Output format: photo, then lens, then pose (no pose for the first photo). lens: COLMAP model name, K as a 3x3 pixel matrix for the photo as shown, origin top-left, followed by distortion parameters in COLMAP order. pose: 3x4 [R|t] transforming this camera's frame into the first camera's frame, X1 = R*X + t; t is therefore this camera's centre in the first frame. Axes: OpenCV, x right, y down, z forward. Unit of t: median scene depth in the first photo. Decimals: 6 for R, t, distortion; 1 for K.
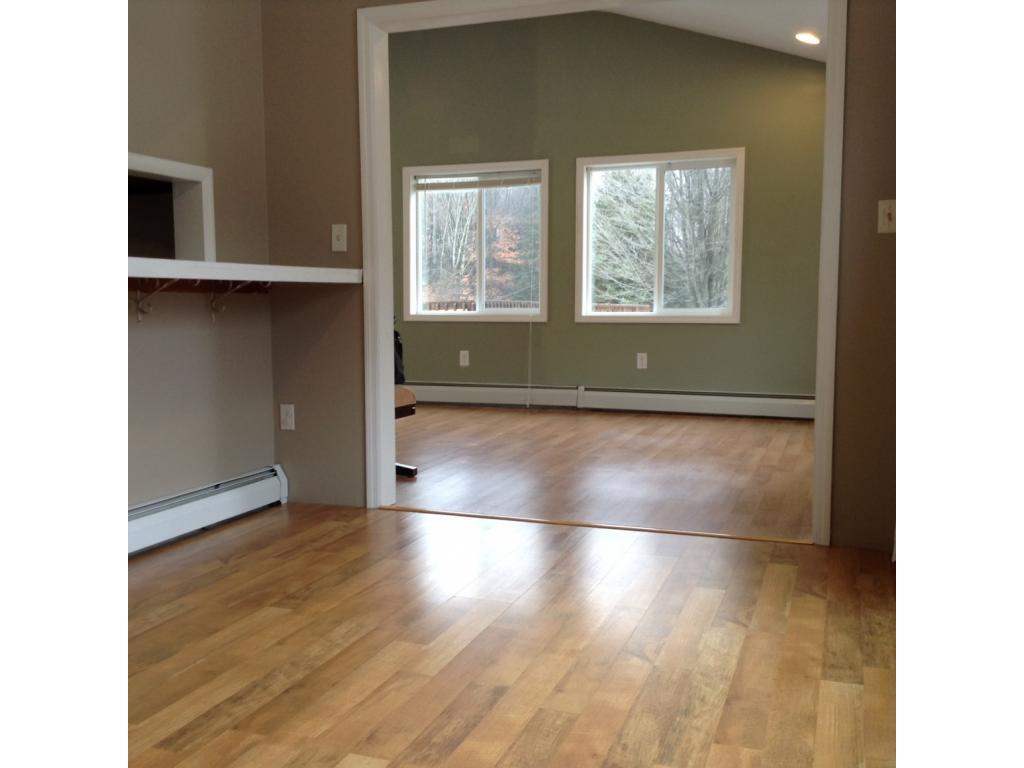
lens RADIAL K [[940.6, 0, 509.3], [0, 940.6, 384.2], [0, 0, 1]] dist [0.126648, 0.000000]
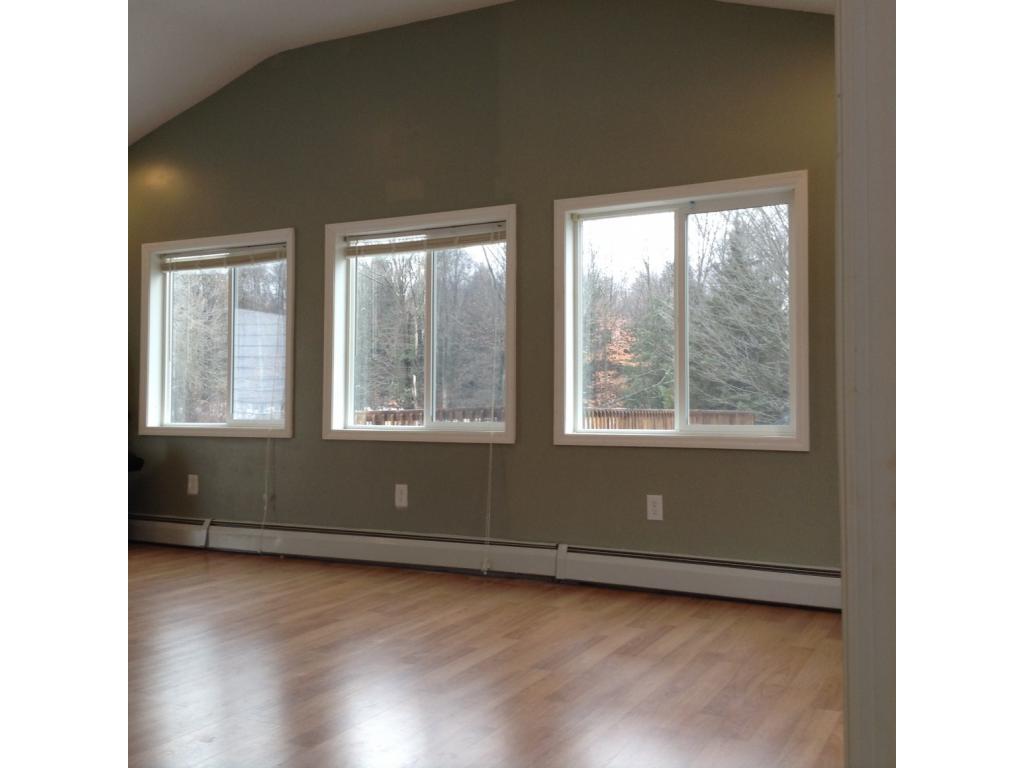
lens RADIAL K [[940.6, 0, 514.8], [0, 940.6, 381.6], [0, 0, 1]] dist [0.126648, 0.000000]
pose [[0.991780, -0.001536, -0.127946, 0.122661], [-0.012752, 0.993763, -0.110780, -0.035369], [0.127318, 0.111501, 0.985575, 0.337542]]
